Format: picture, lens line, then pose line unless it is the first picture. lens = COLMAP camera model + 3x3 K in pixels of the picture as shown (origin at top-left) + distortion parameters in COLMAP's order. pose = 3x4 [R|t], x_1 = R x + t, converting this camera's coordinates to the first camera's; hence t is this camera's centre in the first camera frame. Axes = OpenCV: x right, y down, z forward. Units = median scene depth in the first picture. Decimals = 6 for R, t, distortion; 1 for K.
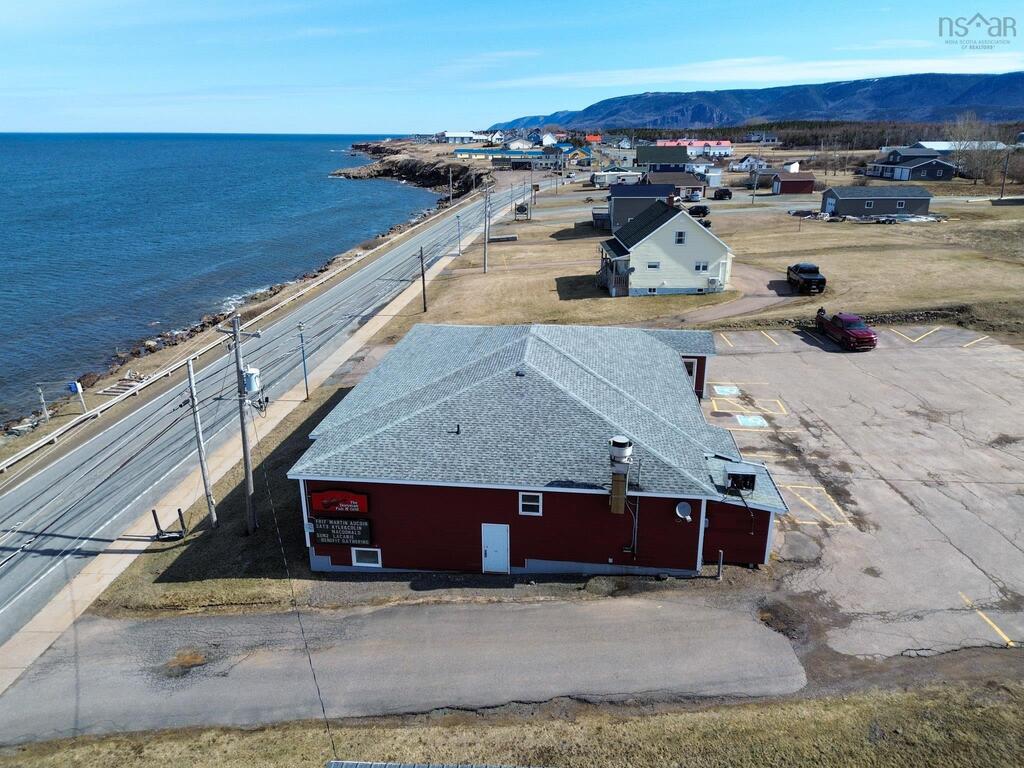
lens RADIAL K [[718.7, 0, 512.0], [0, 718.7, 384.0], [0, 0, 1]] dist [0.064740, -0.037562]
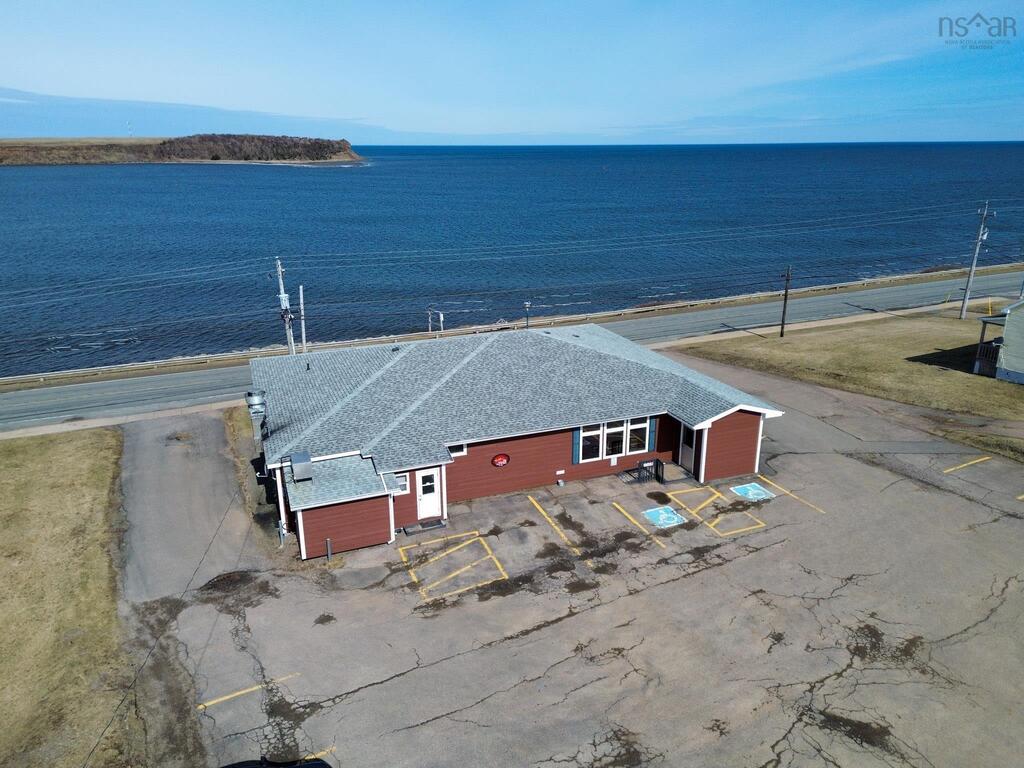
lens RADIAL K [[718.7, 0, 512.0], [0, 718.7, 384.0], [0, 0, 1]] dist [0.064740, -0.037562]
pose [[0.465407, 0.277472, -0.840480, 0.943292], [-0.286854, 0.945622, 0.153341, -0.167100], [0.837324, 0.169729, 0.519693, 0.495440]]
